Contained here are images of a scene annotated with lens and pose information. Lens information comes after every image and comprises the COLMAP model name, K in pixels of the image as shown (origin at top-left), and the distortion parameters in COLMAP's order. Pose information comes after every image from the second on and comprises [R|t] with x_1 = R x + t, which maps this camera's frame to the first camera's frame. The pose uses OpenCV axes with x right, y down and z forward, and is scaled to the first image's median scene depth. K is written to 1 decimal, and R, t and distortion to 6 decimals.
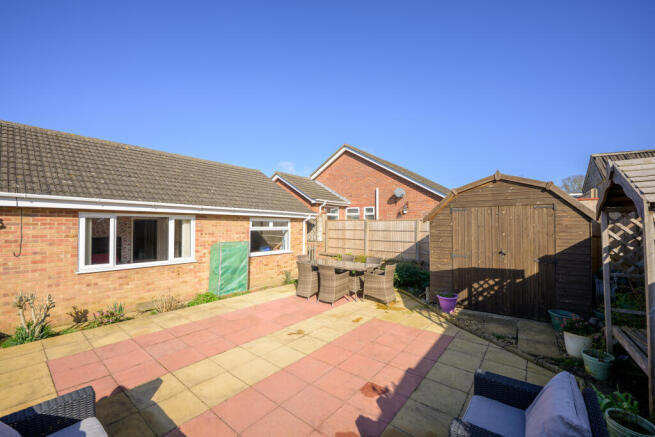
lens RADIAL K [[284.7, 0, 326.7], [0, 284.7, 225.1], [0, 0, 1]] dist [-0.013579, -0.000272]
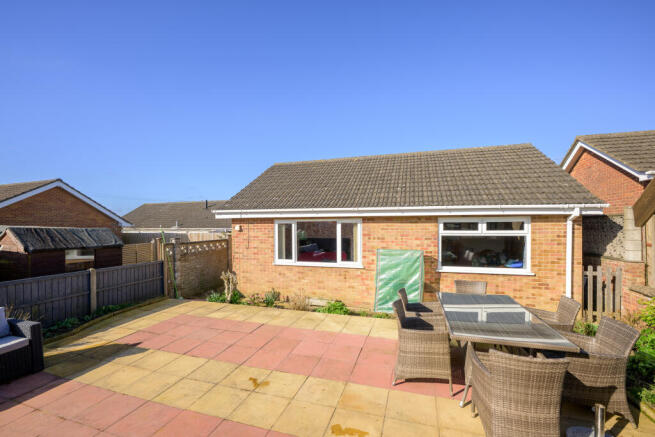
lens RADIAL K [[284.7, 0, 326.7], [0, 284.7, 225.1], [0, 0, 1]] dist [-0.013579, -0.000272]
pose [[0.324142, -0.018135, -0.945835, 0.437483], [0.005869, 0.999836, -0.017159, 0.004073], [0.945990, 0.000011, 0.324195, 0.666390]]
